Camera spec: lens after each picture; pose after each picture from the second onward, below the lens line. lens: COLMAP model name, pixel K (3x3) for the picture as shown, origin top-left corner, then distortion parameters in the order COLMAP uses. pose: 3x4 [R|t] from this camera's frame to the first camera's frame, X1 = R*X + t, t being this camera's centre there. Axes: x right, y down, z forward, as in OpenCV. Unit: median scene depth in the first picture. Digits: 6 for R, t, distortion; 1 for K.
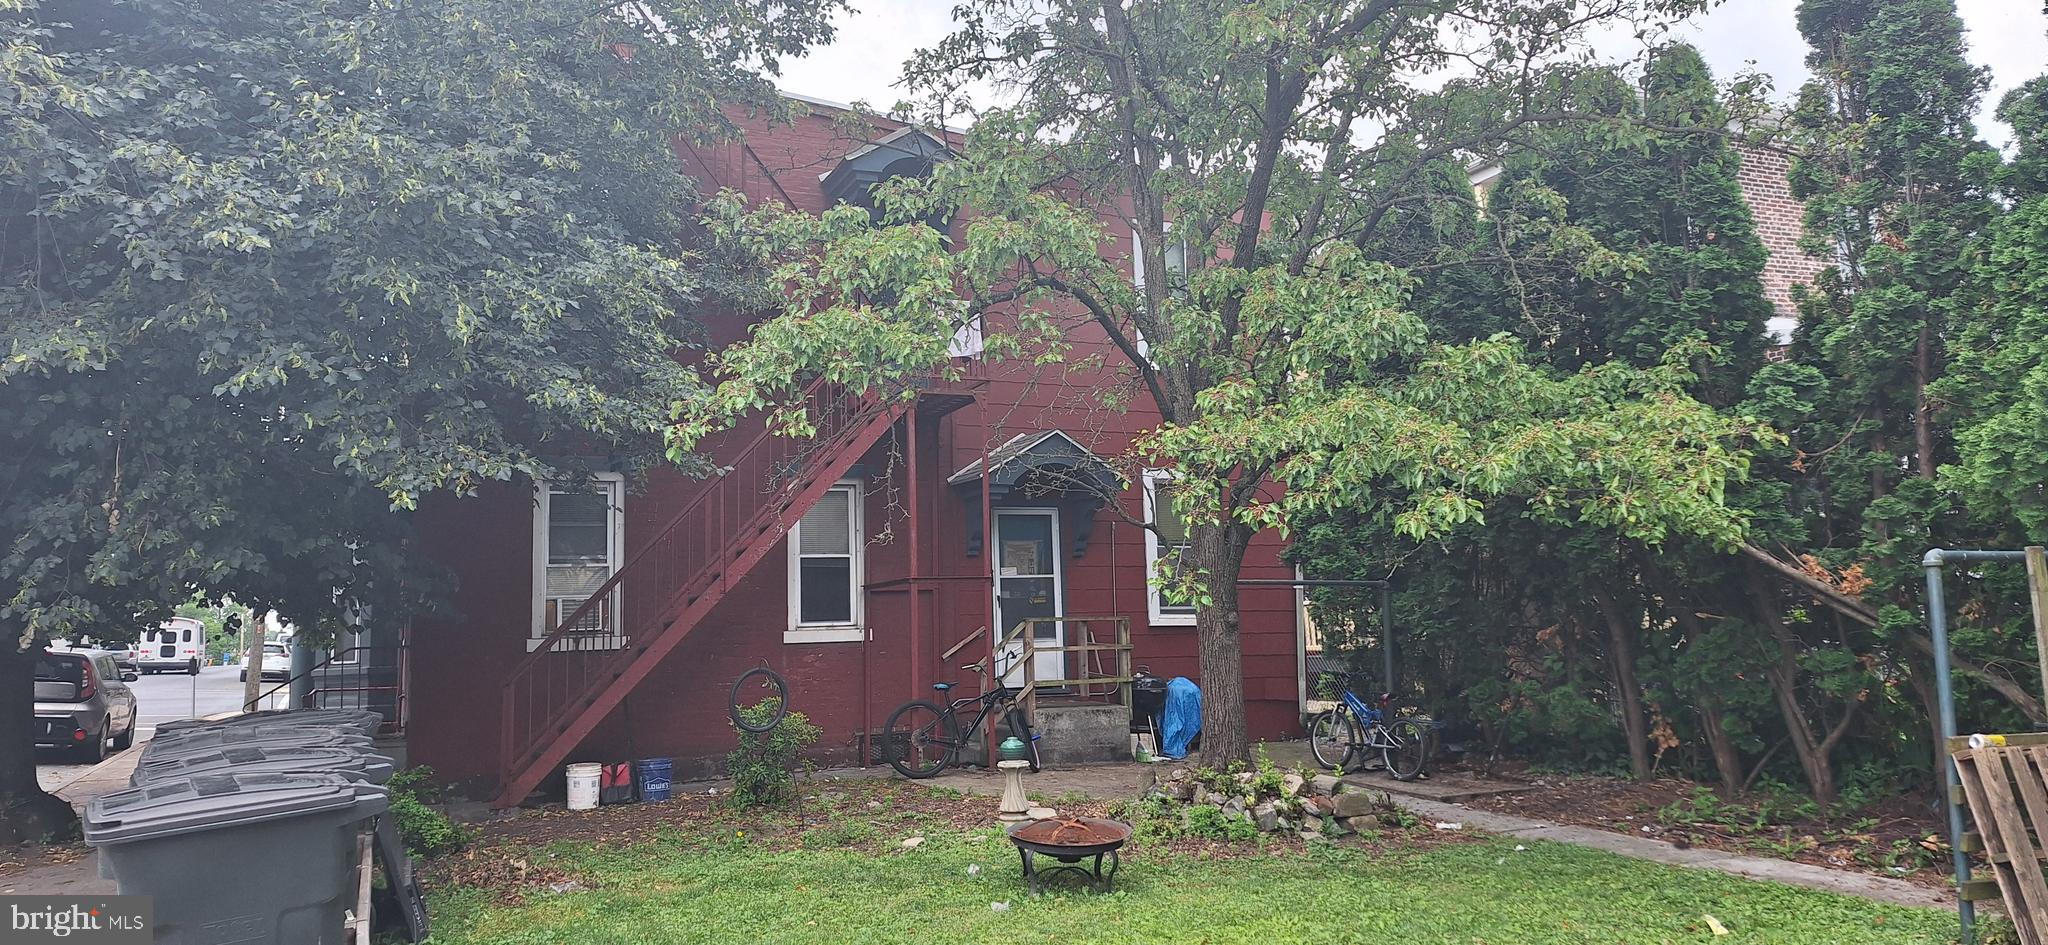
lens RADIAL K [[1424.8, 0, 997.8], [0, 1424.8, 471.1], [0, 0, 1]] dist [0.100742, -0.117468]
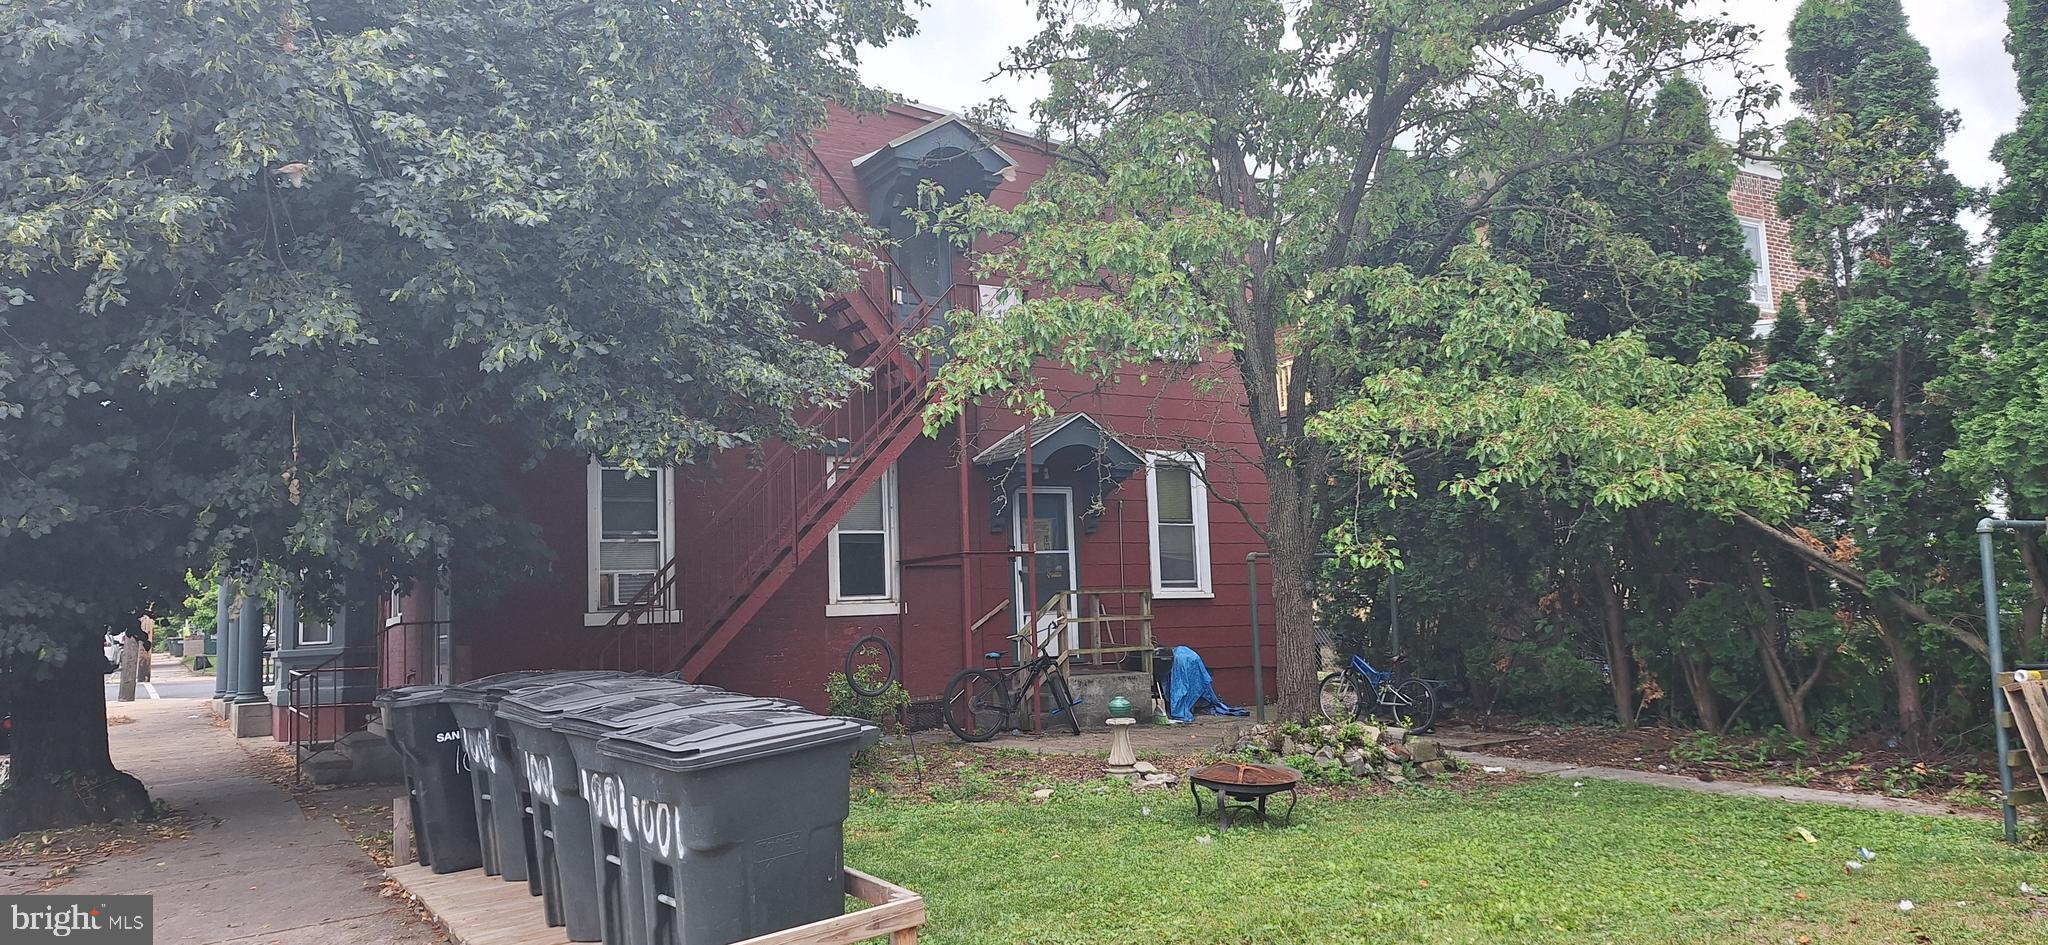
lens RADIAL K [[1470.5, 0, 927.1], [0, 1470.5, 488.2], [0, 0, 1]] dist [0.157892, -0.162040]
pose [[0.985513, 0.004833, 0.169533, -0.320341], [-0.008147, 0.999789, 0.018860, 0.008828], [-0.169406, -0.019968, 0.985344, -0.072457]]
